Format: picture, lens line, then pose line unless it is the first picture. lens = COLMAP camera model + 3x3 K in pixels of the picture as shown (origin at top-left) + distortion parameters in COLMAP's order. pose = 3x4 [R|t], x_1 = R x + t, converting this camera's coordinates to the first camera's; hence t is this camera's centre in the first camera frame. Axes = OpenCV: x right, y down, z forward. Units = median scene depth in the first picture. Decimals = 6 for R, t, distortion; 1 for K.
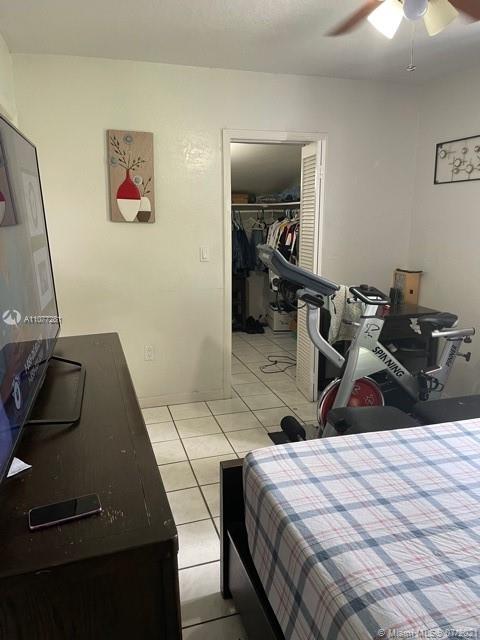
lens RADIAL K [[484.2, 0, 241.3], [0, 484.2, 320.2], [0, 0, 1]] dist [0.016400, -0.002010]
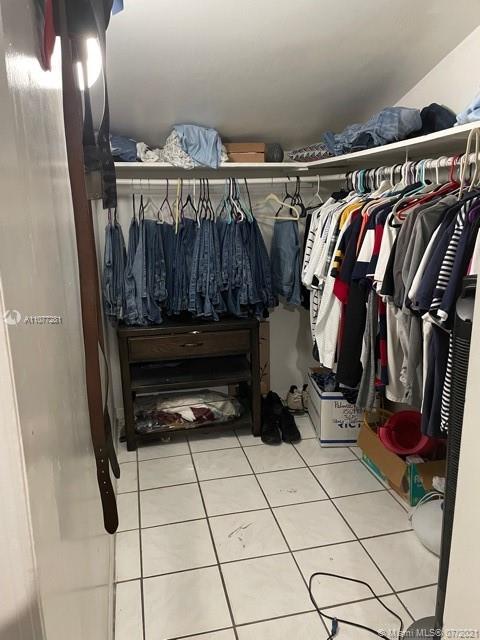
lens RADIAL K [[484.2, 0, 239.6], [0, 484.2, 319.1], [0, 0, 1]] dist [0.016400, -0.002010]
pose [[0.997245, 0.000529, -0.074181, 0.024065], [0.001085, 0.999764, 0.021718, -0.103506], [0.074175, -0.021738, 0.997008, 0.539791]]
